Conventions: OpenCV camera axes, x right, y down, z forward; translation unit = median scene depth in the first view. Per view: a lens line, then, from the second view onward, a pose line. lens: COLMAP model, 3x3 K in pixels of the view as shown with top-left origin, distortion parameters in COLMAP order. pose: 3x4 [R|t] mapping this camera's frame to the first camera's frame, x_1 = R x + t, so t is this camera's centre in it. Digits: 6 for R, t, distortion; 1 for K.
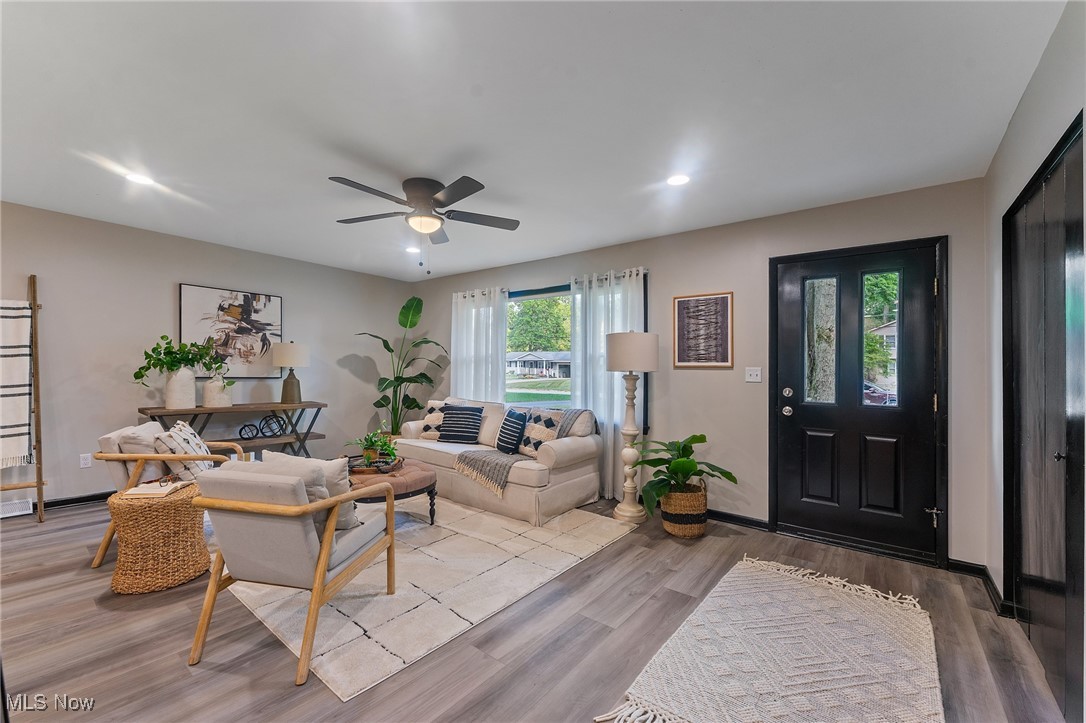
lens RADIAL K [[438.2, 0, 534.1], [0, 438.2, 377.3], [0, 0, 1]] dist [-0.007145, 0.001128]
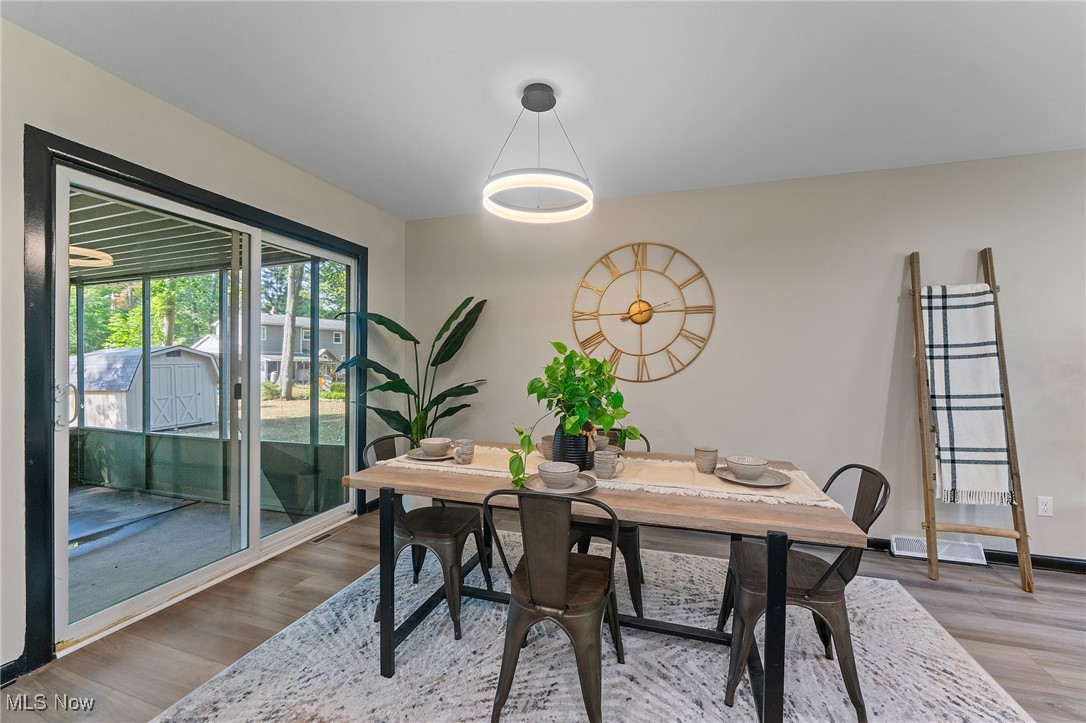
lens RADIAL K [[438.2, 0, 538.1], [0, 438.2, 360.6], [0, 0, 1]] dist [-0.007145, 0.001128]
pose [[0.351309, -0.020957, -0.936025, -0.709806], [-0.007962, 0.999646, -0.025370, -0.014933], [0.936226, 0.016365, 0.351018, 0.007684]]
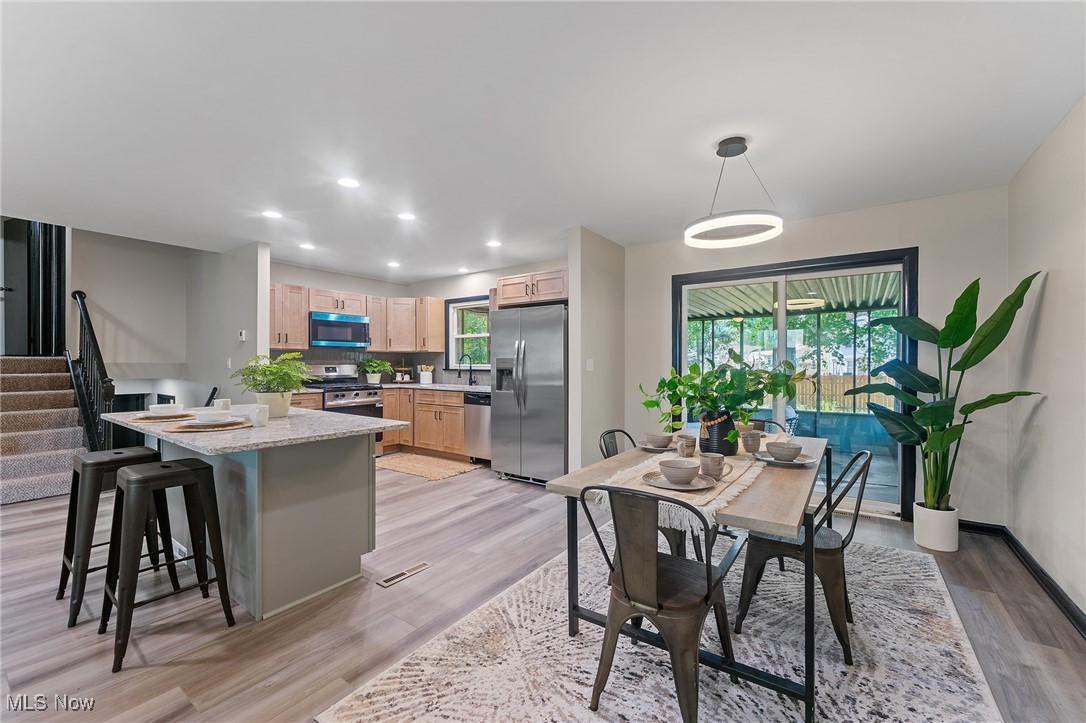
lens RADIAL K [[438.2, 0, 546.2], [0, 438.2, 364.5], [0, 0, 1]] dist [-0.007145, 0.001128]
pose [[-0.998265, -0.021170, -0.054937, -0.914005], [-0.021934, 0.999671, 0.013331, -0.031531], [0.054637, 0.014513, -0.998401, 0.876790]]
